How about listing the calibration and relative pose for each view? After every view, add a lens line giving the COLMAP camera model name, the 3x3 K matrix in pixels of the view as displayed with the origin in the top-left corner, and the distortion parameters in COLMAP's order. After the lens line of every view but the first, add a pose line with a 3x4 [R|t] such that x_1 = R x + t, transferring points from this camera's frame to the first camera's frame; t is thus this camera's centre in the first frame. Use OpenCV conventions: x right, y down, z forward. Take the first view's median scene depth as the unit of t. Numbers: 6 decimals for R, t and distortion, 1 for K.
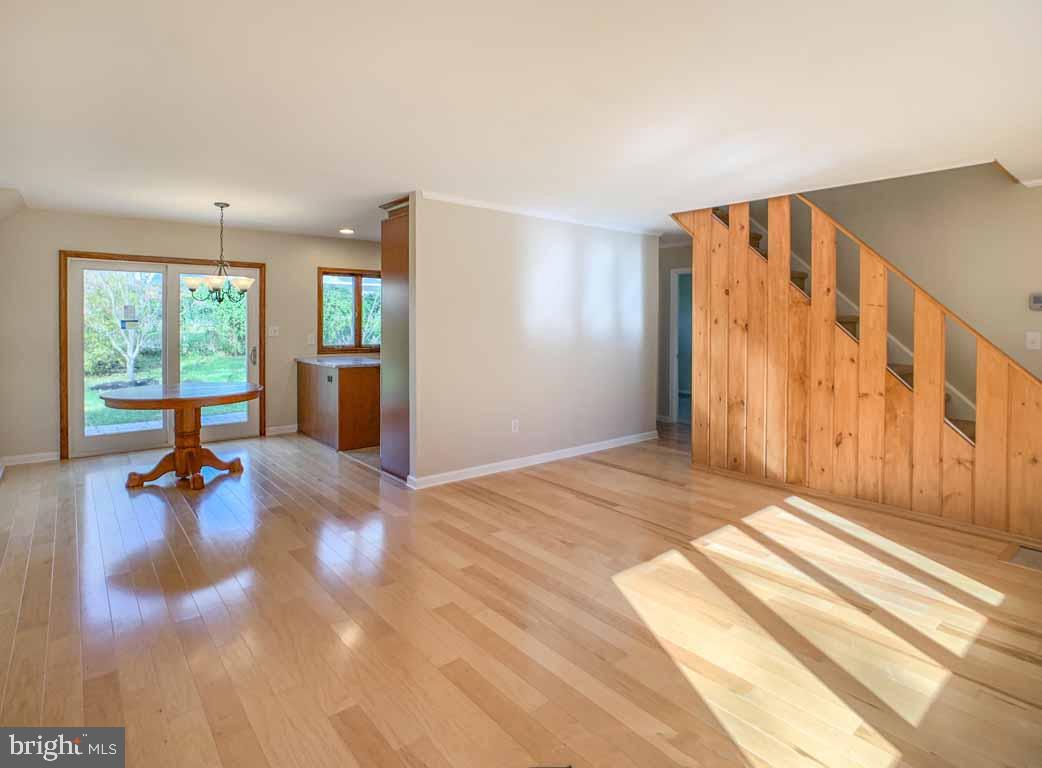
lens RADIAL K [[556.8, 0, 521.7], [0, 556.8, 325.9], [0, 0, 1]] dist [-0.025386, 0.000088]
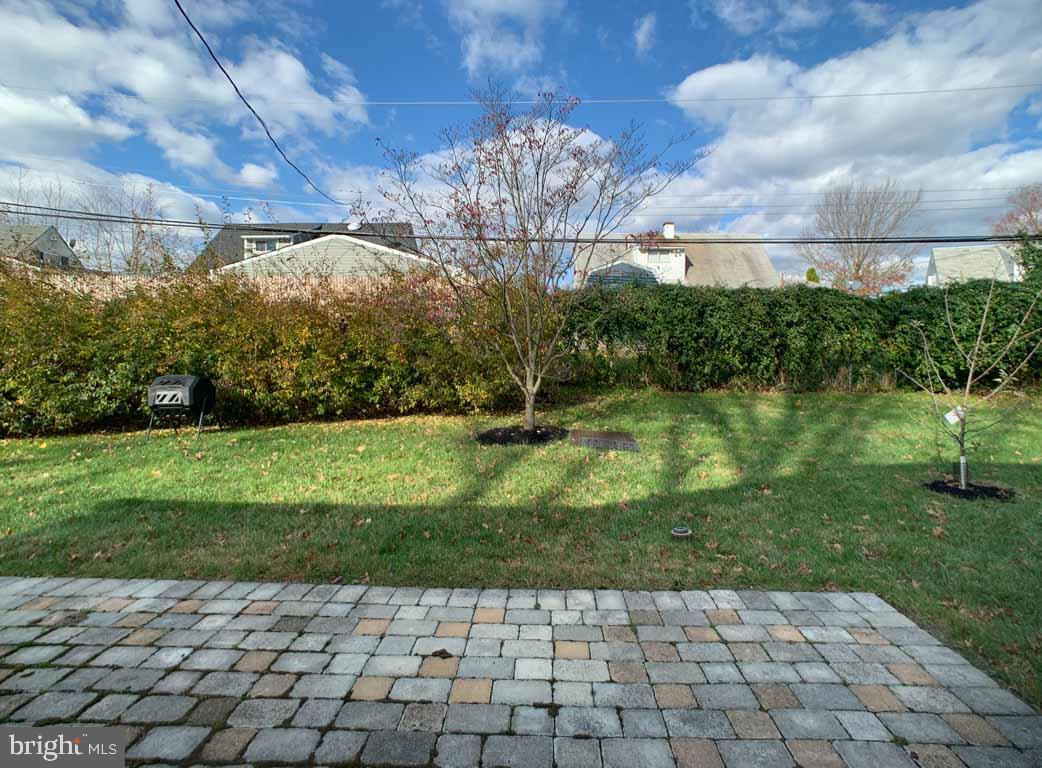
lens RADIAL K [[533.4, 0, 528.1], [0, 533.4, 355.8], [0, 0, 1]] dist [-0.047832, 0.017846]
pose [[0.752568, 0.019155, -0.658235, -0.576678], [-0.018032, 0.999801, 0.008480, 0.017637], [0.658267, 0.005488, 0.752764, 0.991178]]
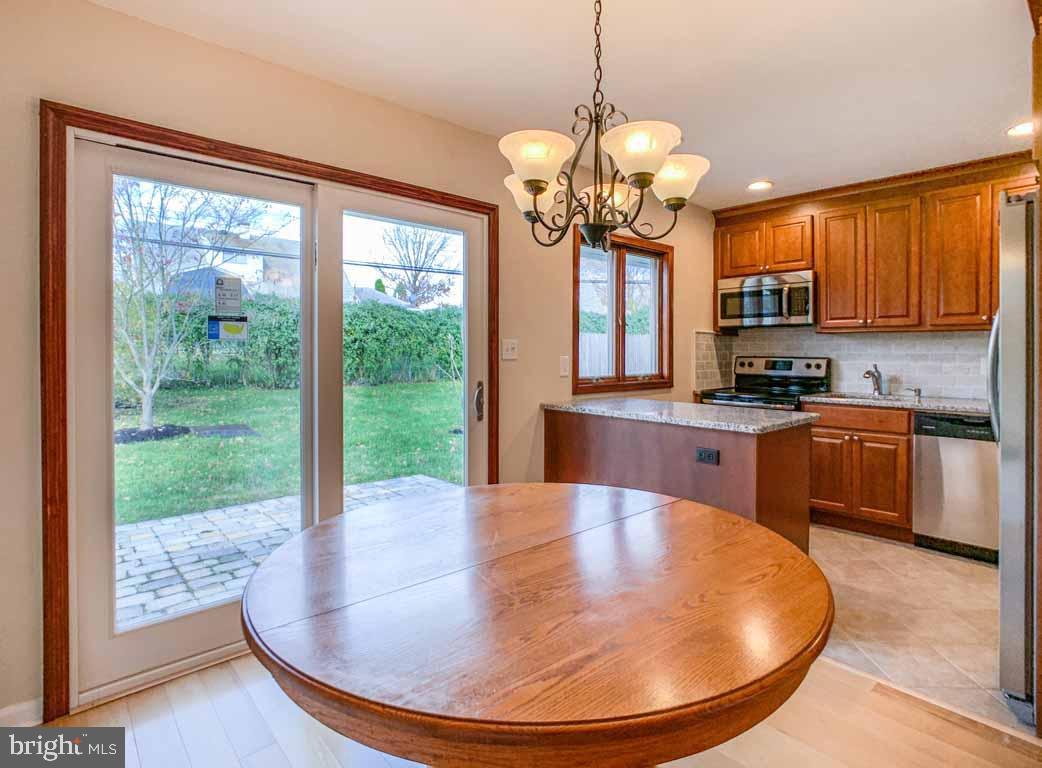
lens RADIAL K [[533.4, 0, 528.1], [0, 533.4, 355.8], [0, 0, 1]] dist [-0.047832, 0.017846]
pose [[0.998798, -0.002101, 0.048980, -0.503411], [0.002155, 0.999997, -0.001063, 0.017977], [-0.048978, 0.001168, 0.998799, 0.596963]]
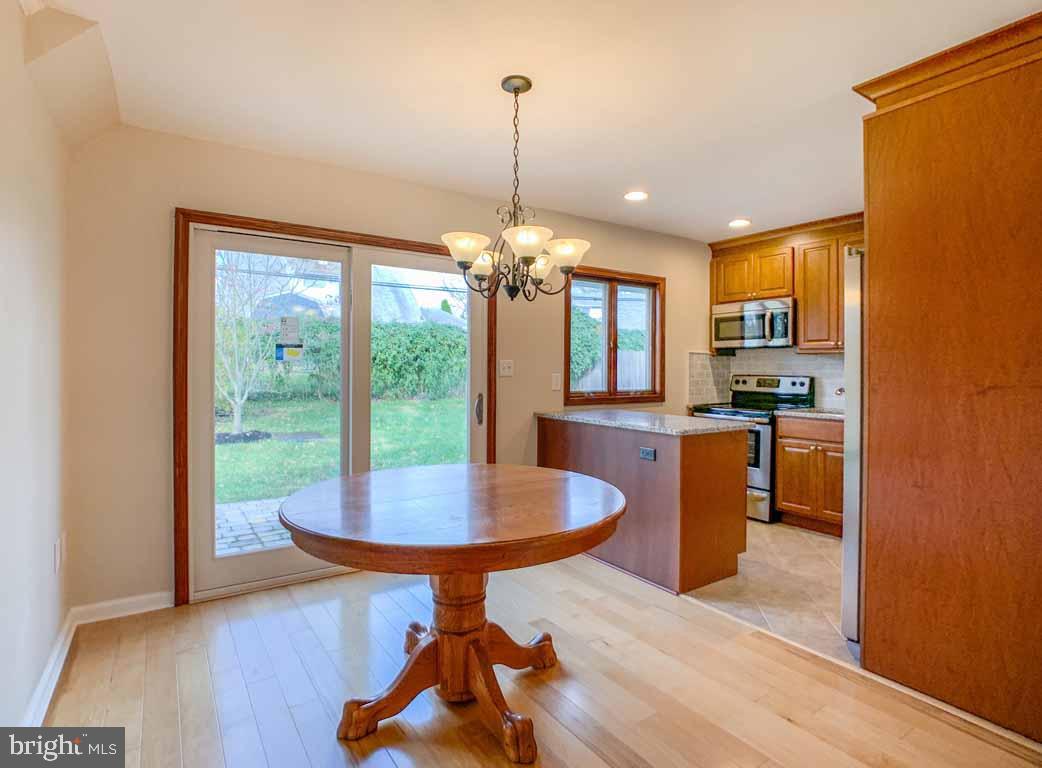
lens RADIAL K [[535.7, 0, 523.9], [0, 535.7, 369.4], [0, 0, 1]] dist [-0.041525, -0.001190]
pose [[0.996188, 0.002402, -0.087196, -0.419342], [-0.003082, 0.999966, -0.007659, 0.017823], [0.087175, 0.007898, 0.996162, 0.473632]]
